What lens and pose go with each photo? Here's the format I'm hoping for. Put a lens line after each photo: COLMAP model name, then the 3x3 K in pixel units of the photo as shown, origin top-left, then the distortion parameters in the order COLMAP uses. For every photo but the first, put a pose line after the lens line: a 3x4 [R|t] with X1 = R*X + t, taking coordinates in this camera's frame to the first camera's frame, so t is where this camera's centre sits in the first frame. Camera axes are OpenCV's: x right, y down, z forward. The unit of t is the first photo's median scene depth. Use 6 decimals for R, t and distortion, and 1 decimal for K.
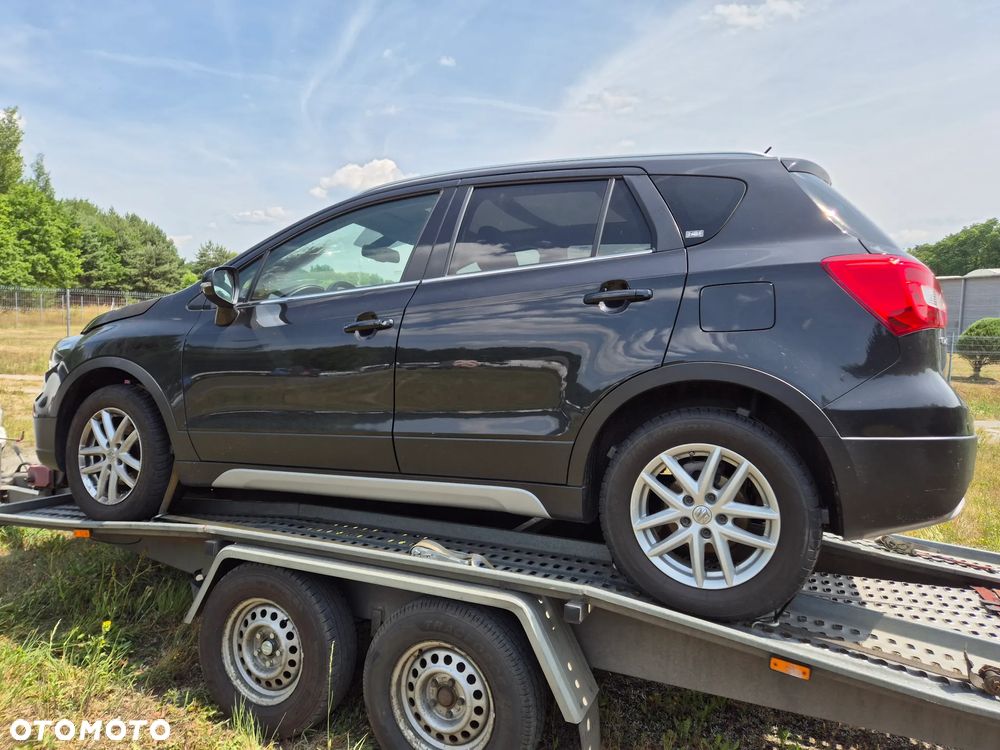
lens RADIAL K [[664.2, 0, 500.0], [0, 664.2, 375.0], [0, 0, 1]] dist [0.073265, -0.063174]
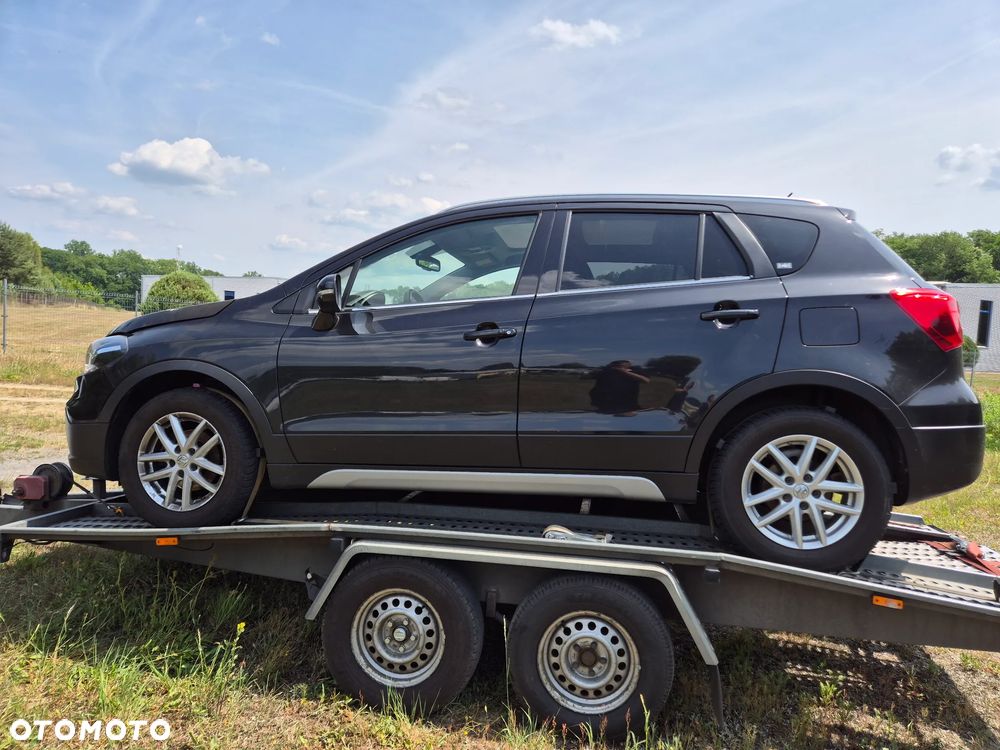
lens RADIAL K [[666.5, 0, 496.4], [0, 666.5, 382.6], [0, 0, 1]] dist [0.071781, -0.061948]
pose [[0.969209, -0.002277, 0.246230, -0.468343], [-0.000802, 0.999923, 0.012402, -0.008401], [-0.246240, -0.012218, 0.969132, -0.068707]]
